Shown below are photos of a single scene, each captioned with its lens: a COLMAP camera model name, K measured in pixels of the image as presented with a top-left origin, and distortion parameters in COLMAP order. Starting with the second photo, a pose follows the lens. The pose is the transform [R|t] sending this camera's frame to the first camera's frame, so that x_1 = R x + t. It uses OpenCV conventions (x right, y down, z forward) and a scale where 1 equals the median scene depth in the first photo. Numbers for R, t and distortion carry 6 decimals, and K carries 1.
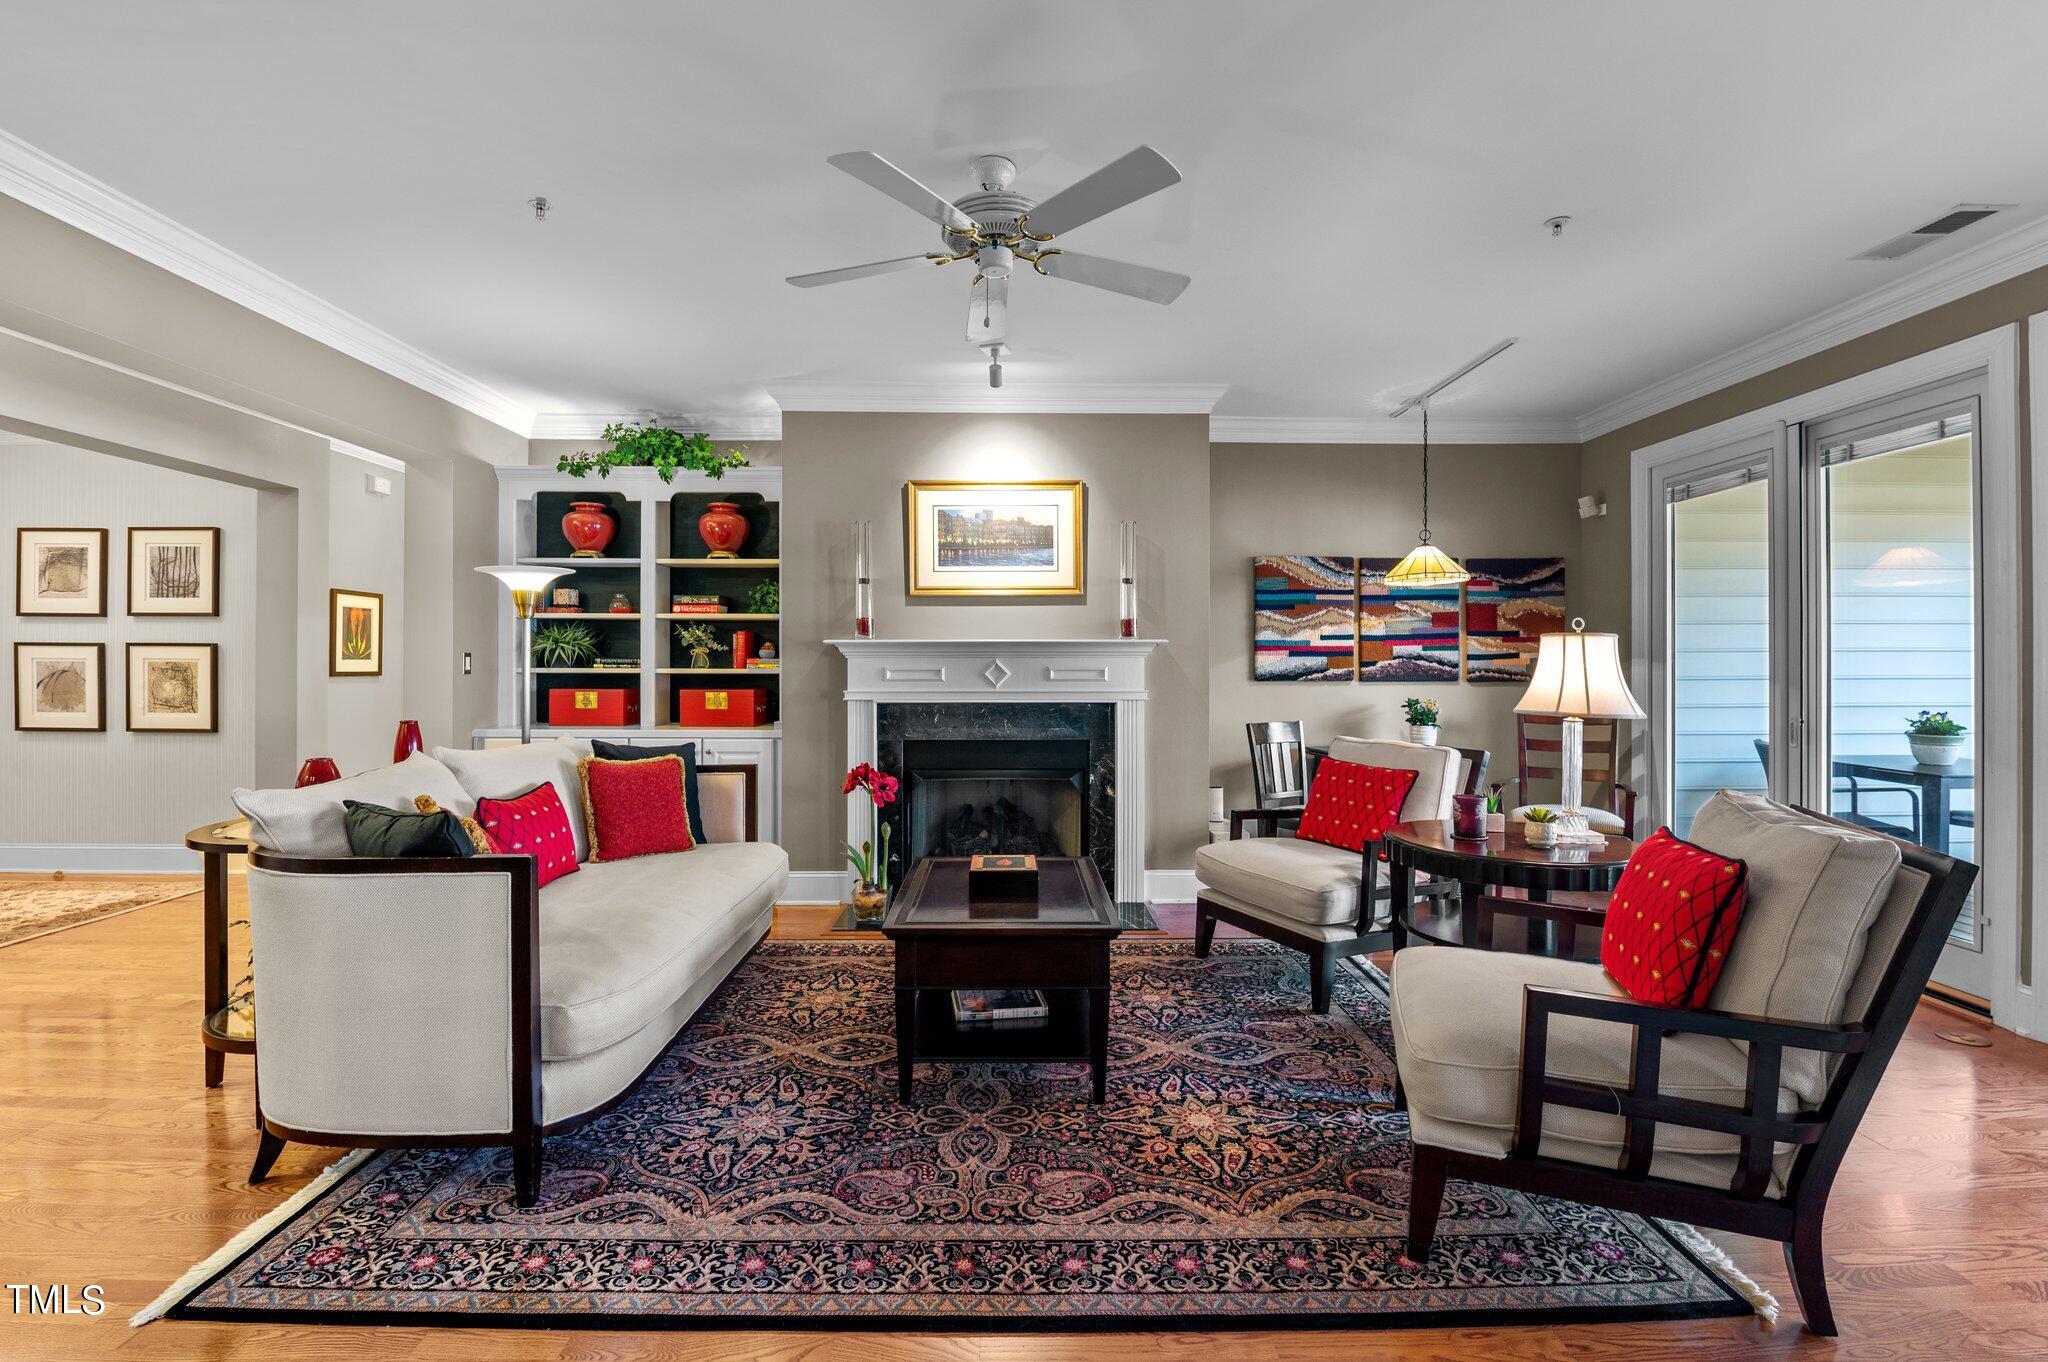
lens RADIAL K [[871.1, 0, 1018.6], [0, 871.1, 663.6], [0, 0, 1]] dist [0.012793, -0.002638]
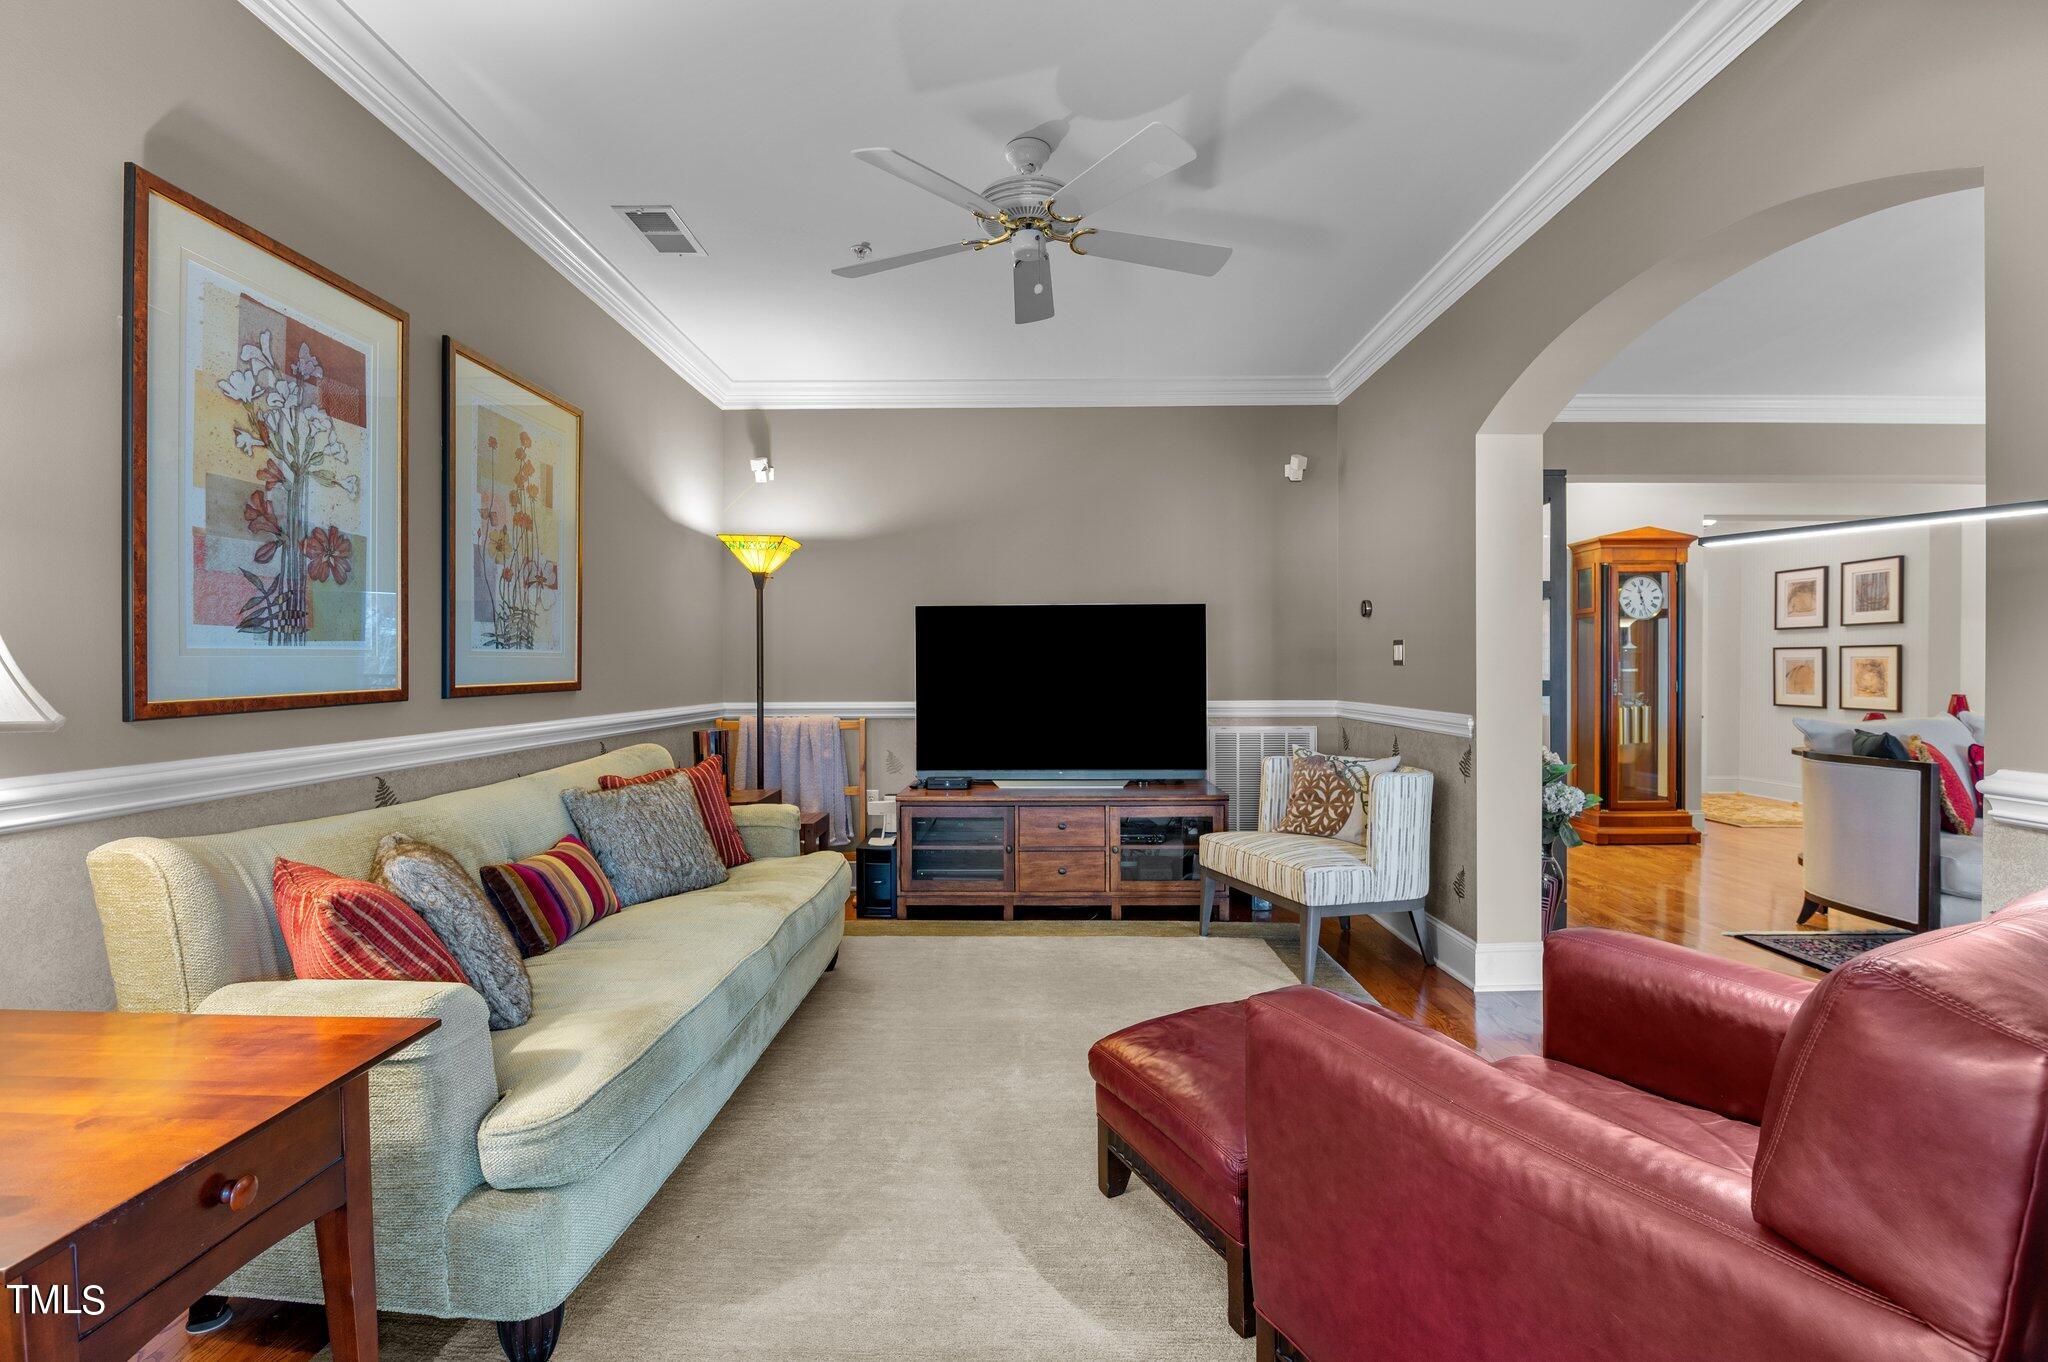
lens RADIAL K [[884.7, 0, 1054.5], [0, 884.7, 673.5], [0, 0, 1]] dist [0.023177, -0.000081]
pose [[-0.005439, 0.005248, -0.999971, 0.460493], [0.001750, 0.999985, 0.005238, 0.011879], [0.999984, -0.001722, -0.005449, -0.263256]]
